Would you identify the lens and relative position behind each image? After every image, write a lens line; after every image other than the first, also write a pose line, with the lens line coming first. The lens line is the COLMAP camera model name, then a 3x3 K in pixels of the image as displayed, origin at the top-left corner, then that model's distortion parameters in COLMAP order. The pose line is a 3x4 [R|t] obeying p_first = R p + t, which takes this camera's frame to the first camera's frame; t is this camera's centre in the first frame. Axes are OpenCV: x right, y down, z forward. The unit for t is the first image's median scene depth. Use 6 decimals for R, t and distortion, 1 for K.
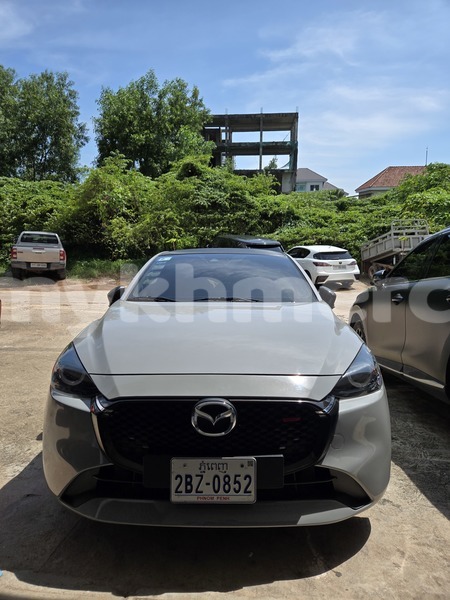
lens RADIAL K [[403.1, 0, 228.2], [0, 403.1, 301.0], [0, 0, 1]] dist [0.043860, -0.032790]
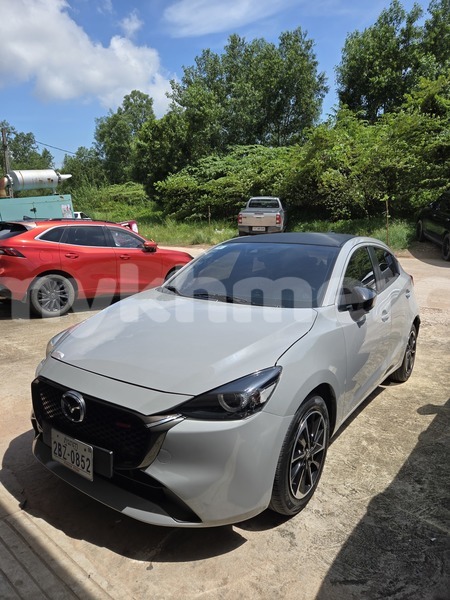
lens RADIAL K [[403.8, 0, 225.6], [0, 403.8, 310.4], [0, 0, 1]] dist [0.035158, -0.002521]
pose [[0.813035, 0.113220, -0.571100, 0.101498], [-0.036851, 0.988950, 0.143595, -0.019934], [0.581047, -0.095702, 0.808223, 0.028650]]
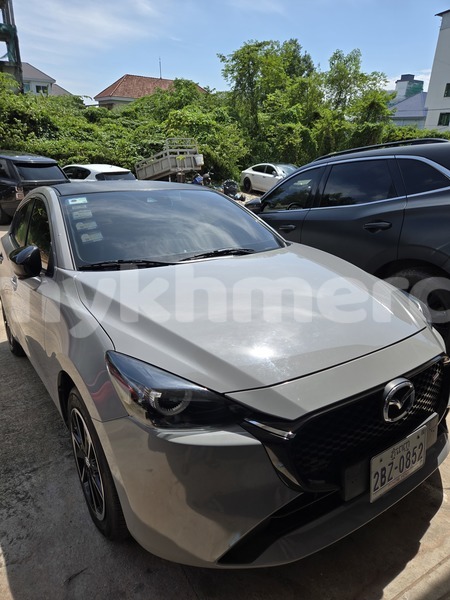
lens RADIAL K [[403.1, 0, 228.2], [0, 403.1, 301.0], [0, 0, 1]] dist [0.043860, -0.032790]
pose [[0.817220, -0.182159, 0.546782, -0.079146], [0.071212, 0.973382, 0.217845, -0.015180], [-0.571910, -0.139090, 0.808439, 0.050591]]
